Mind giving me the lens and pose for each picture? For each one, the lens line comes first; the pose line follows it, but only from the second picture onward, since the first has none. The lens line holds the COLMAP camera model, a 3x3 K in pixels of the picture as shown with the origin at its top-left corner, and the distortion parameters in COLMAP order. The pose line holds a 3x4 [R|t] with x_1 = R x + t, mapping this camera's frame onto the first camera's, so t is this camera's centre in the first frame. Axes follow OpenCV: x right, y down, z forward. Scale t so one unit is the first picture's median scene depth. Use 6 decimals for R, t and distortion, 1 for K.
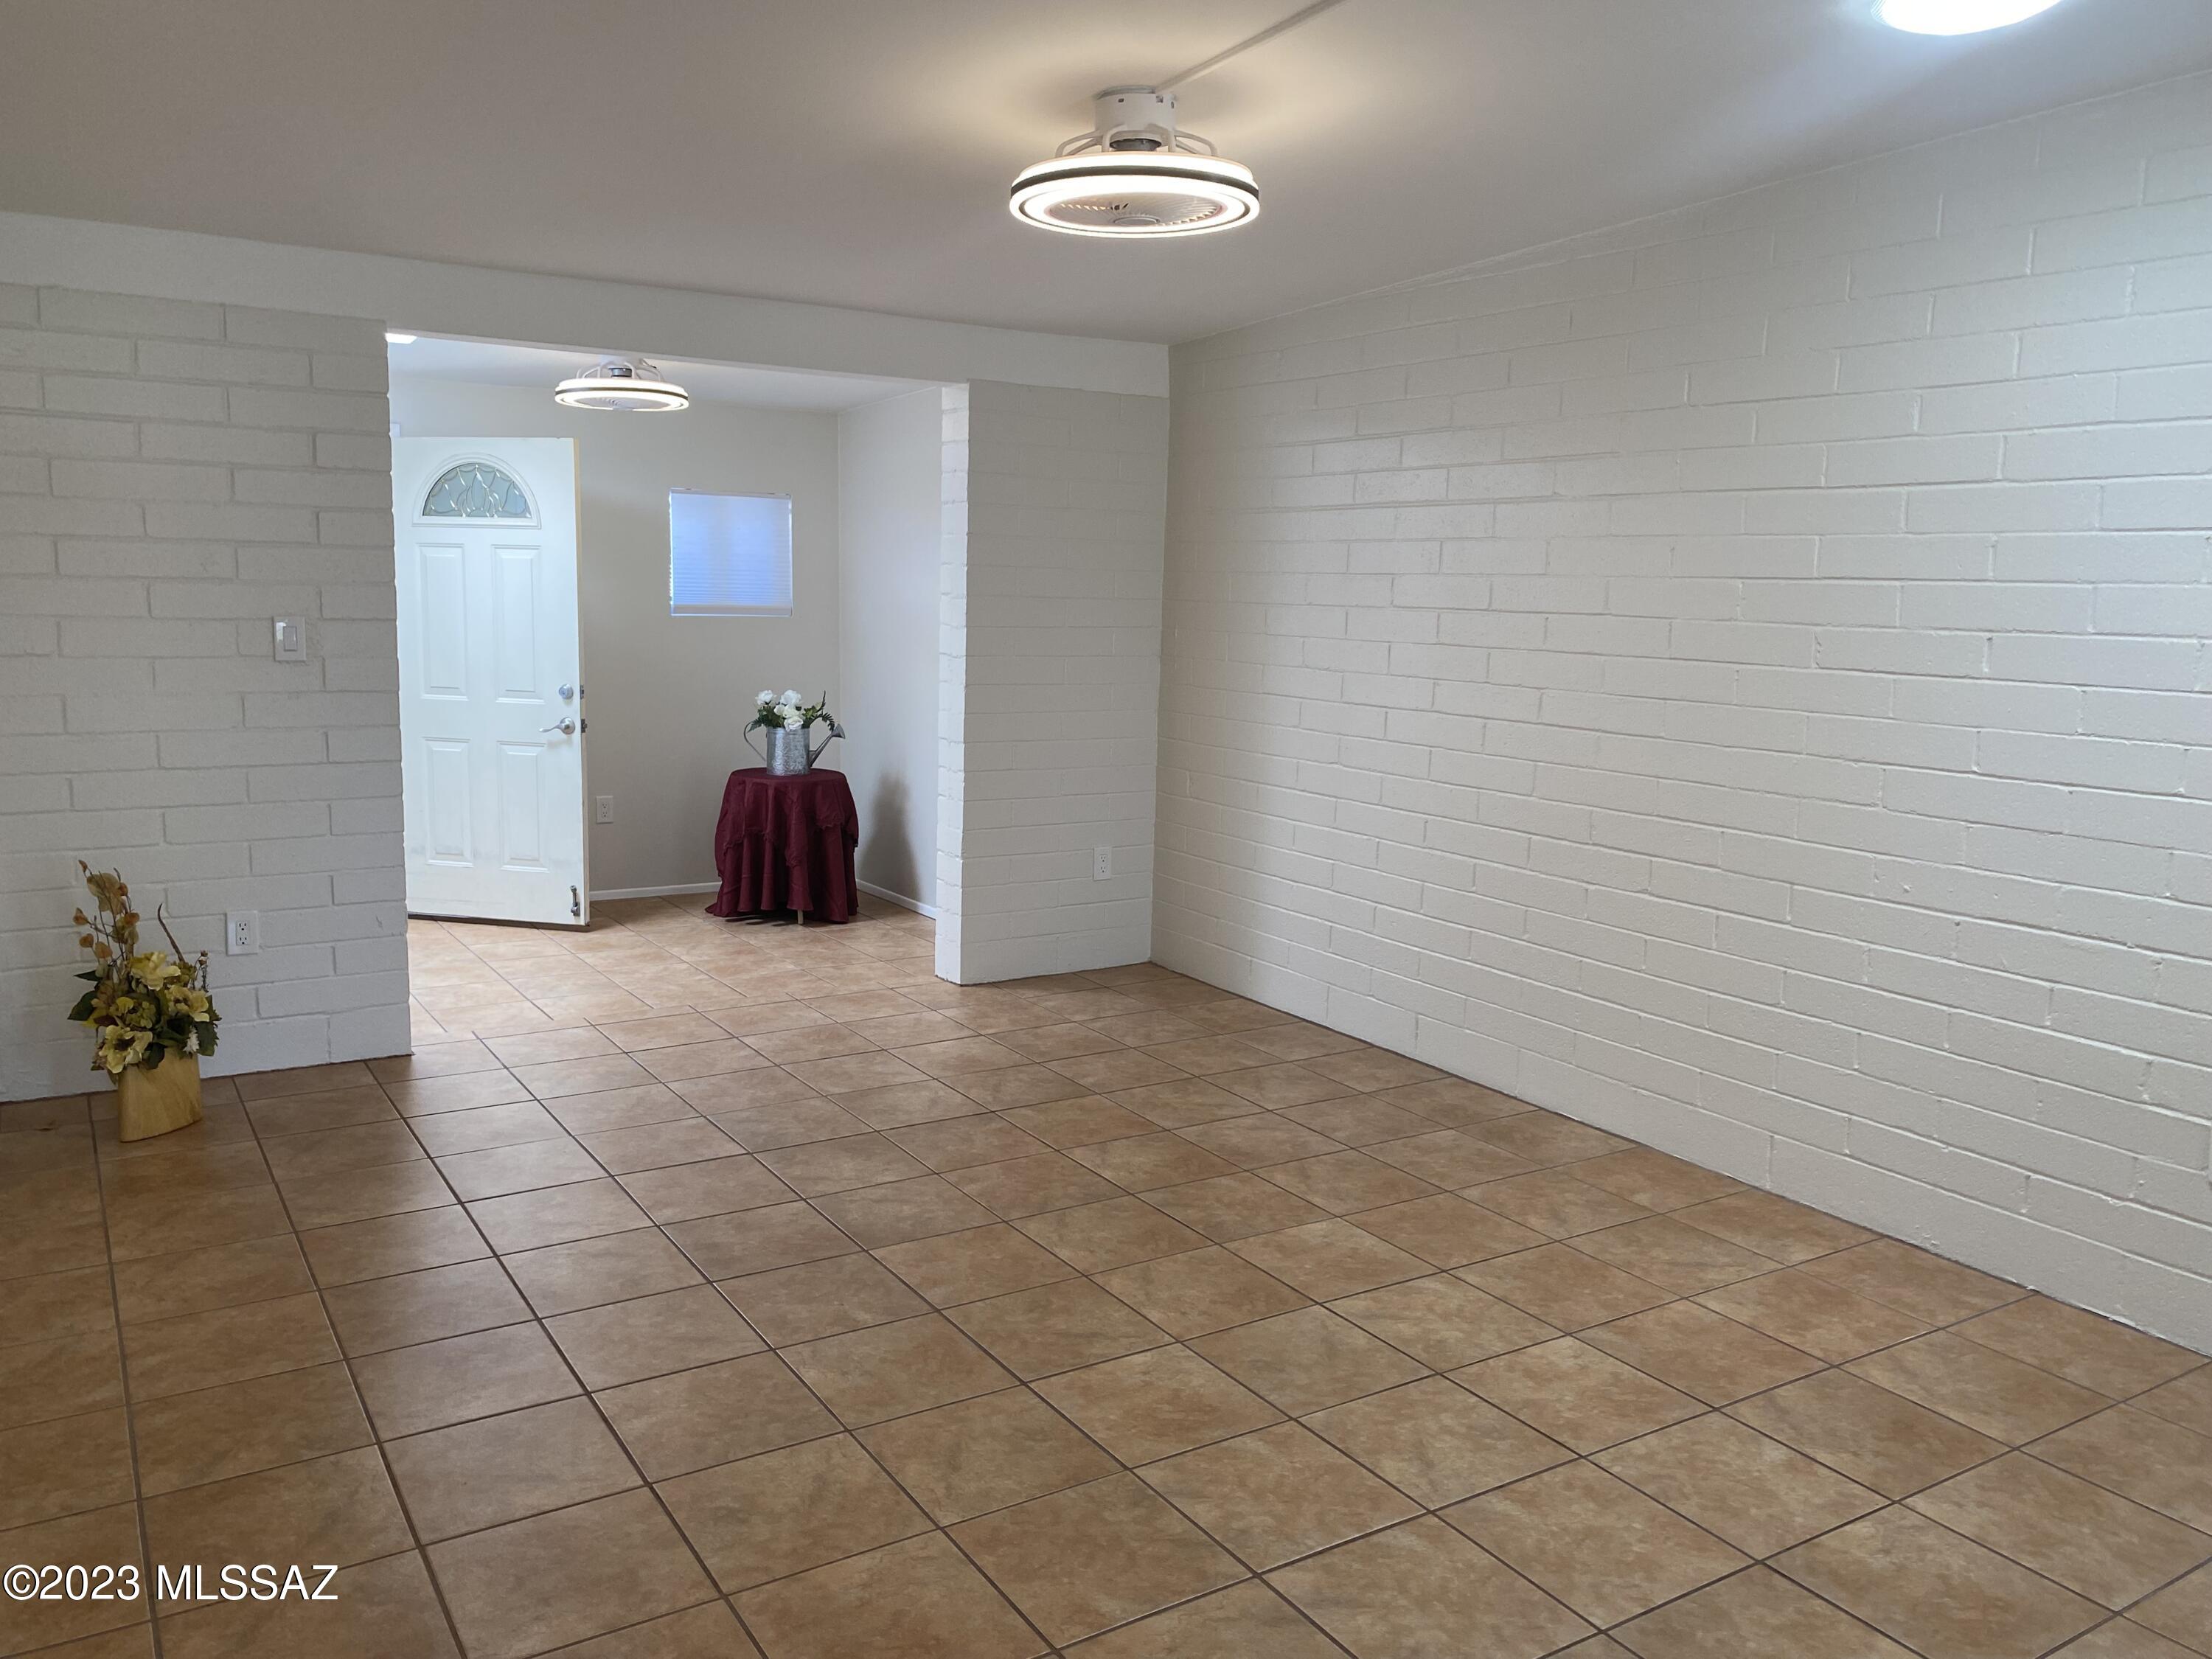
lens RADIAL K [[1686.0, 0, 1099.3], [0, 1686.0, 823.2], [0, 0, 1]] dist [0.078133, -0.117331]
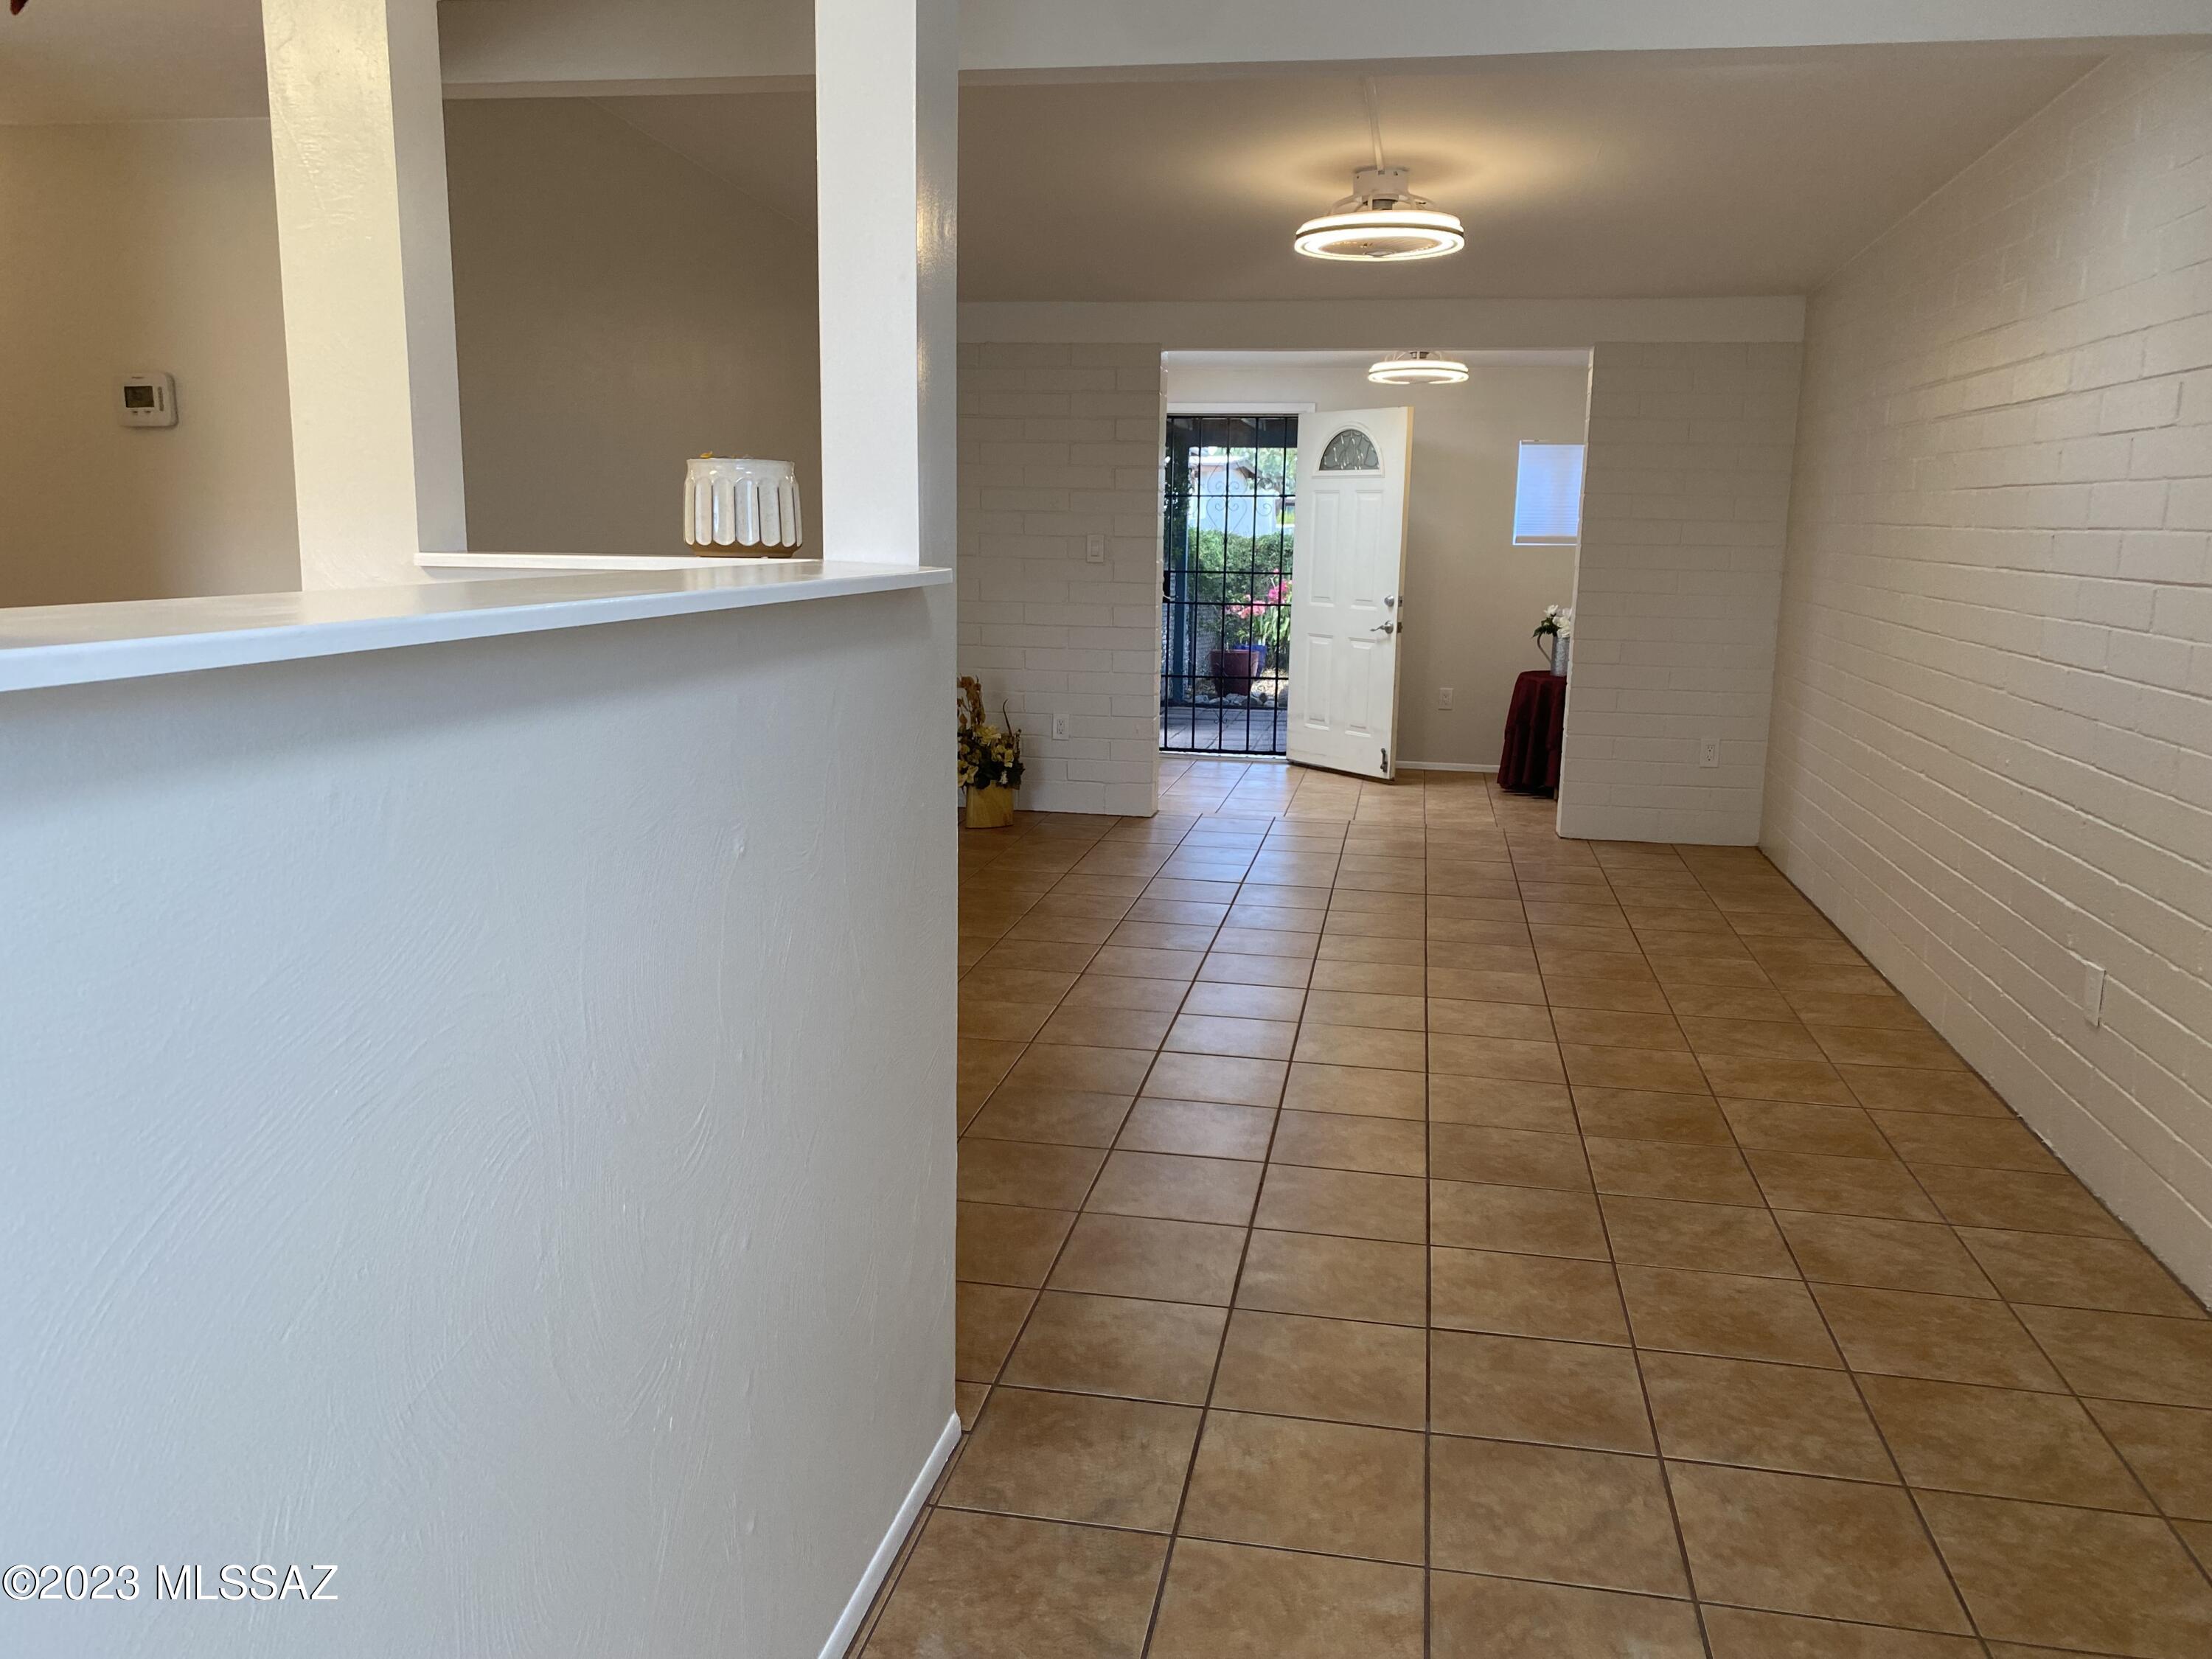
lens RADIAL K [[1675.5, 0, 1094.1], [0, 1675.5, 829.6], [0, 0, 1]] dist [0.114392, -0.295877]
pose [[0.728797, 0.114912, -0.675019, 0.513975], [-0.096802, 0.993207, 0.064565, 0.044998], [0.677853, 0.018289, 0.734970, -0.143568]]
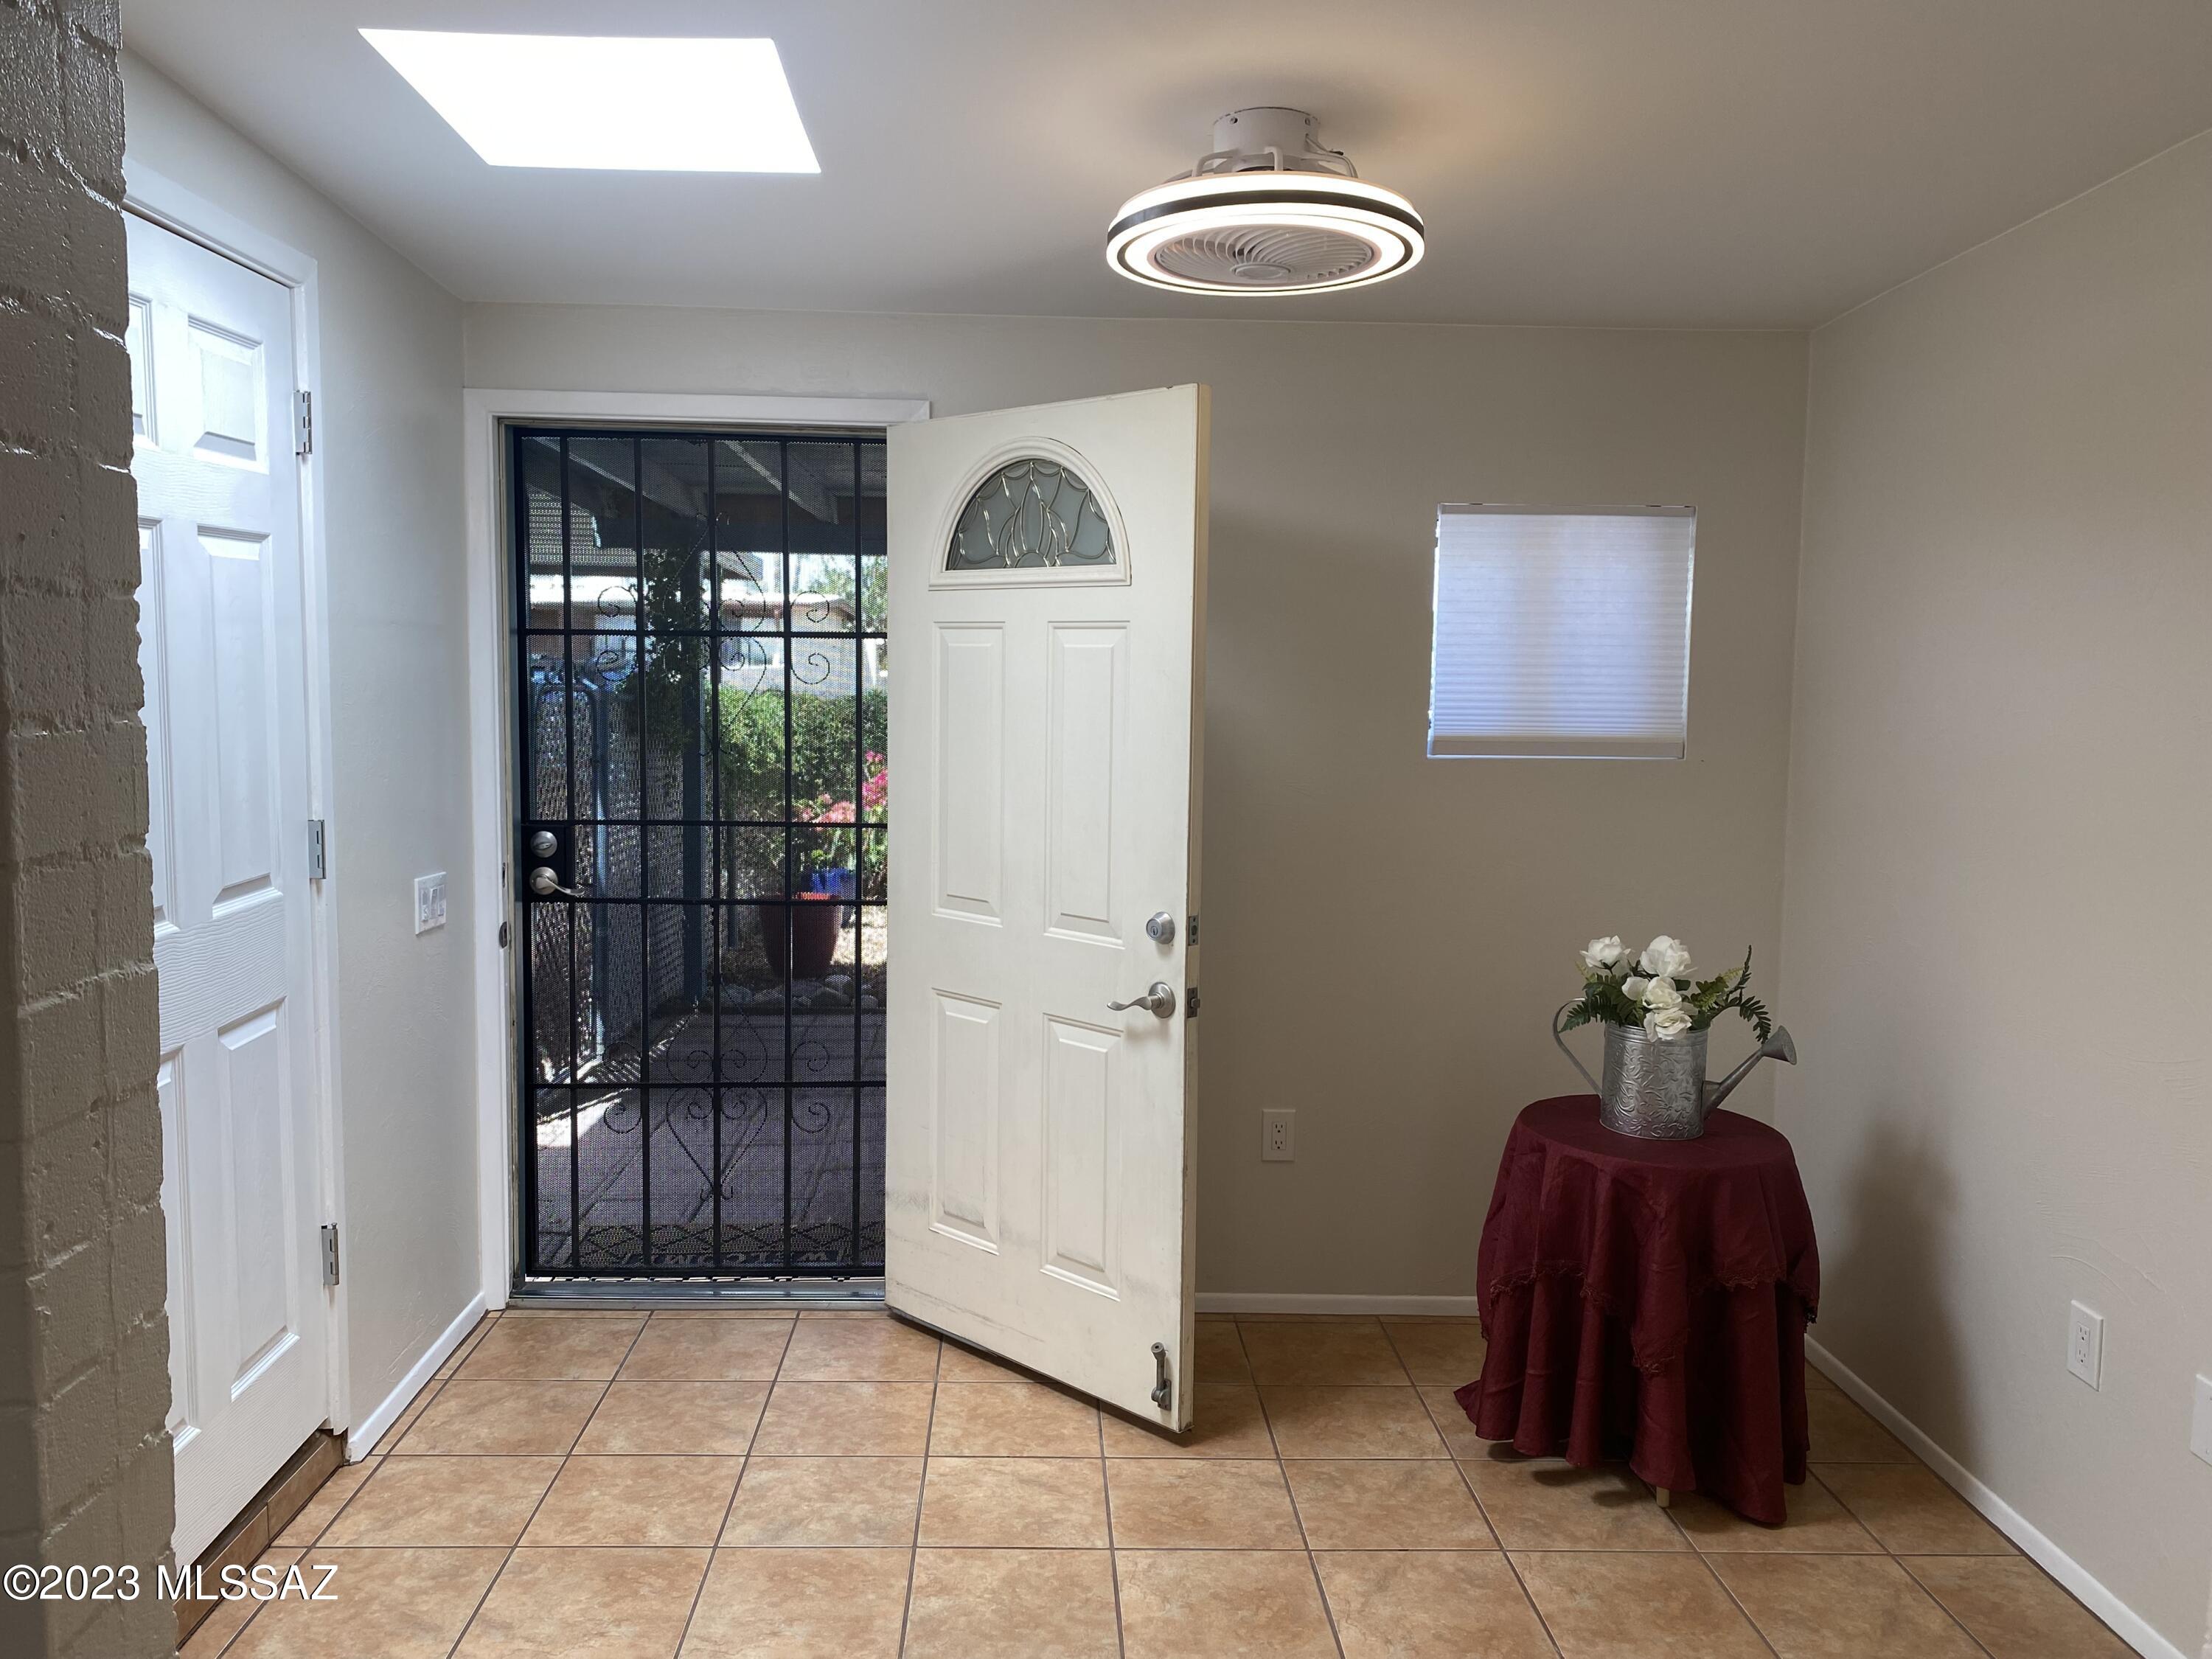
lens RADIAL K [[1723.7, 0, 1073.3], [0, 1723.7, 775.4], [0, 0, 1]] dist [0.050726, -0.144847]
pose [[0.857959, 0.023262, -0.513191, -0.111594], [-0.067718, 0.995378, -0.068093, -0.102935], [0.509235, 0.093174, 0.855569, 0.698350]]
